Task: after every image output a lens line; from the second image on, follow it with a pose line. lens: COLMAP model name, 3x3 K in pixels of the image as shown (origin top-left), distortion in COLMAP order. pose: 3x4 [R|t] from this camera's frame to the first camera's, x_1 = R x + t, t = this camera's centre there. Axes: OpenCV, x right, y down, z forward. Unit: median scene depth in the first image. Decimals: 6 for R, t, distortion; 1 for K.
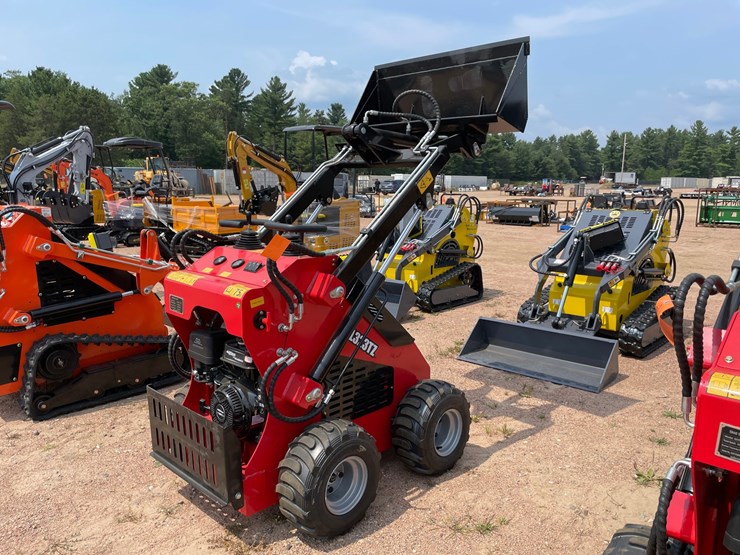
lens RADIAL K [[570.2, 0, 373.5], [0, 570.2, 280.1], [0, 0, 1]] dist [0.086478, -0.104787]
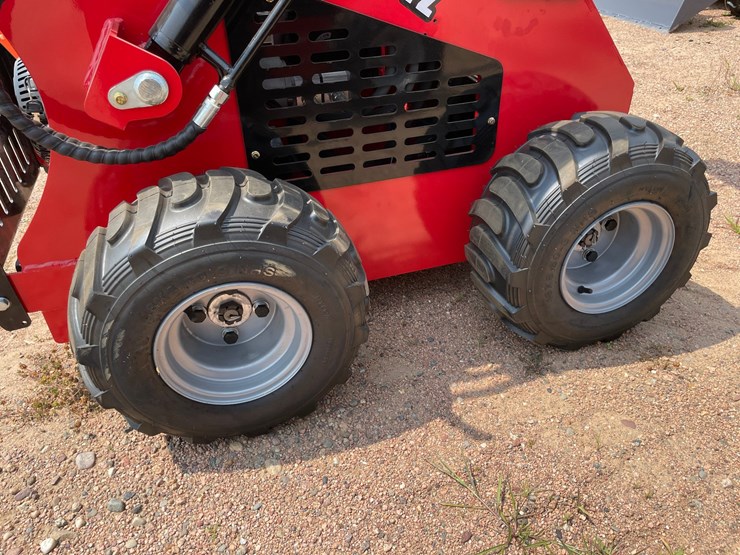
lens RADIAL K [[570.2, 0, 373.5], [0, 570.2, 280.1], [0, 0, 1]] dist [0.086478, -0.104787]
pose [[0.880614, 0.237699, -0.409900, 0.152496], [-0.041880, 0.900730, 0.432355, 0.125859], [0.471980, -0.363571, 0.803151, 0.642708]]
